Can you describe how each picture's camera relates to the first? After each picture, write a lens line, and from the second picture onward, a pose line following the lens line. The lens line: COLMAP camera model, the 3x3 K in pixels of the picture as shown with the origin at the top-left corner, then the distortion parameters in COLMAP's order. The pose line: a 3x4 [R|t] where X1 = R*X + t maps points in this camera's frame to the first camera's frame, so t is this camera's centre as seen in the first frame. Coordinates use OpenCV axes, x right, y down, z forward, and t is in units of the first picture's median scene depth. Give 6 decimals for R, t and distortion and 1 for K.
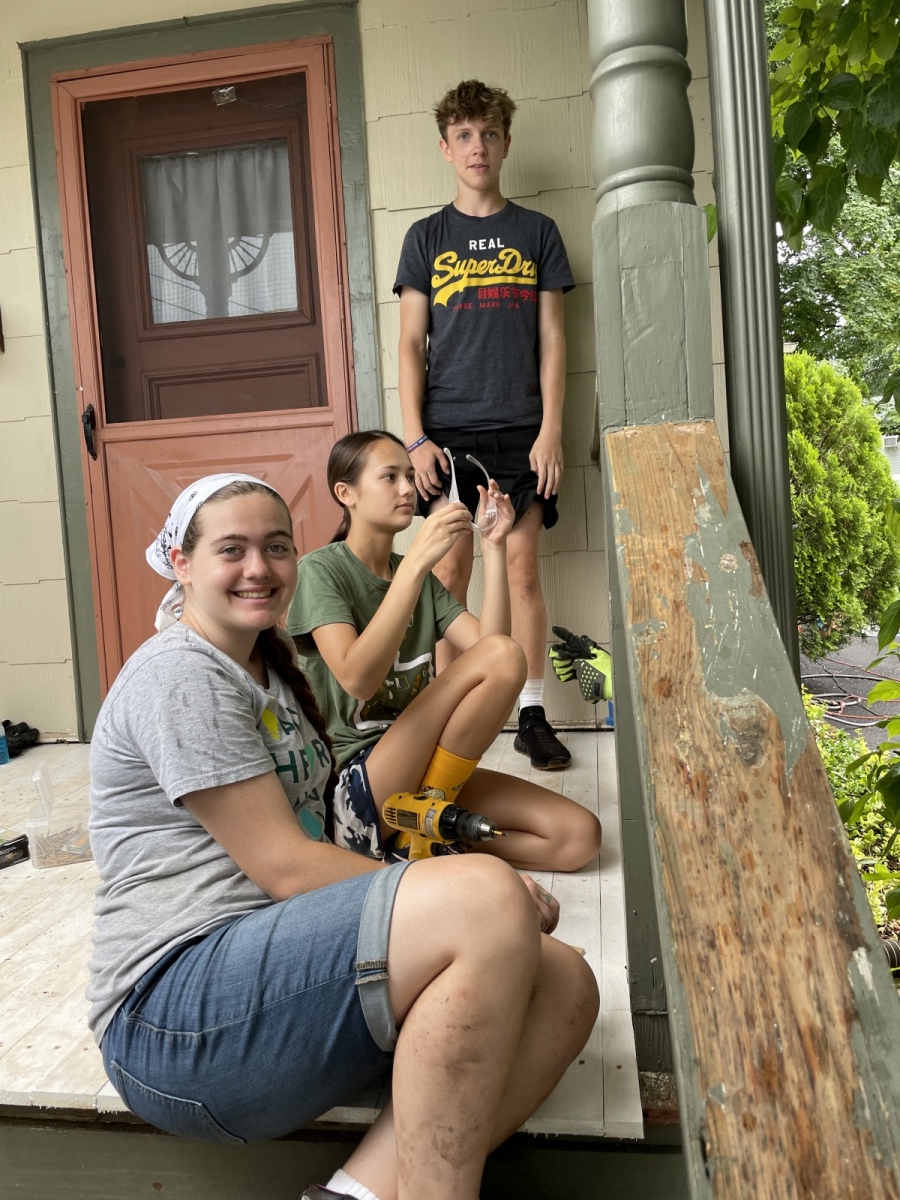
lens RADIAL K [[910.6, 0, 459.2], [0, 910.6, 598.6], [0, 0, 1]] dist [0.047562, -0.068483]
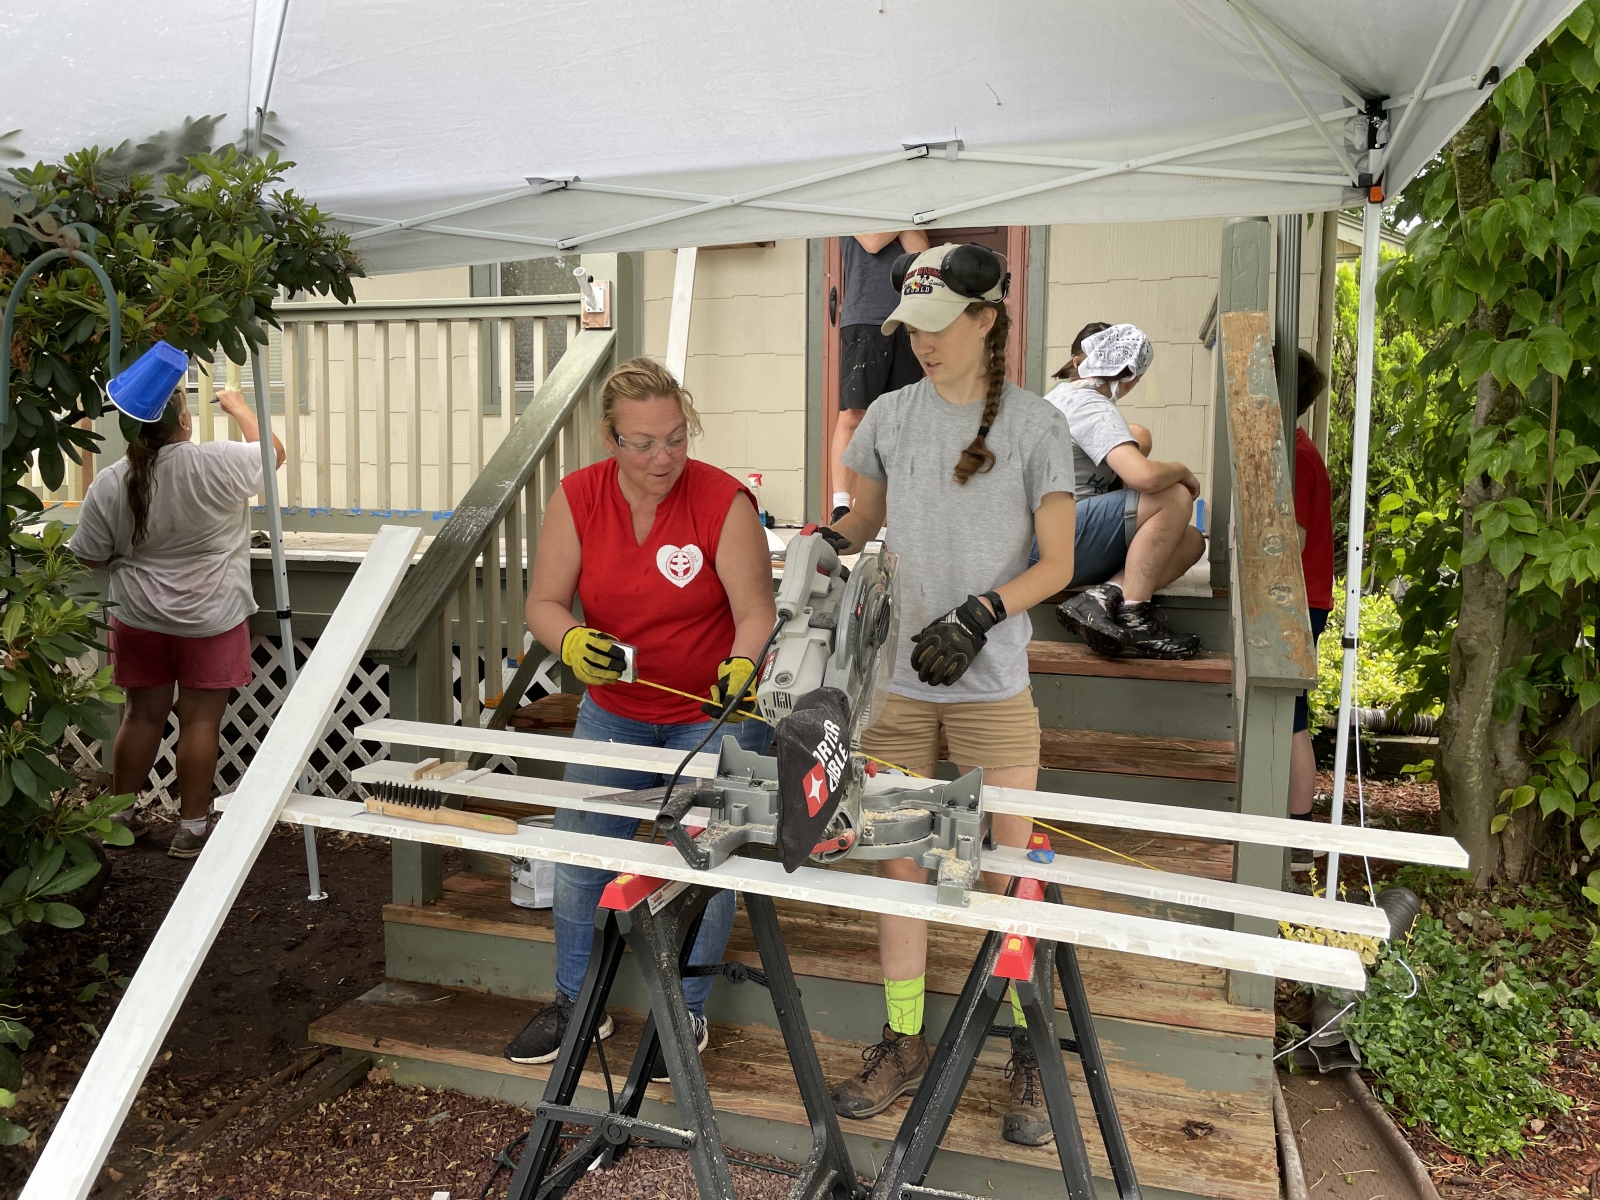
lens RADIAL K [[1214.1, 0, 784.6], [0, 1214.1, 601.6], [0, 0, 1]] dist [0.047562, -0.068483]
pose [[0.986765, 0.075766, -0.143365, -0.488060], [-0.069015, 0.996286, 0.051496, 0.519267], [0.146734, -0.040921, 0.988329, -2.552852]]
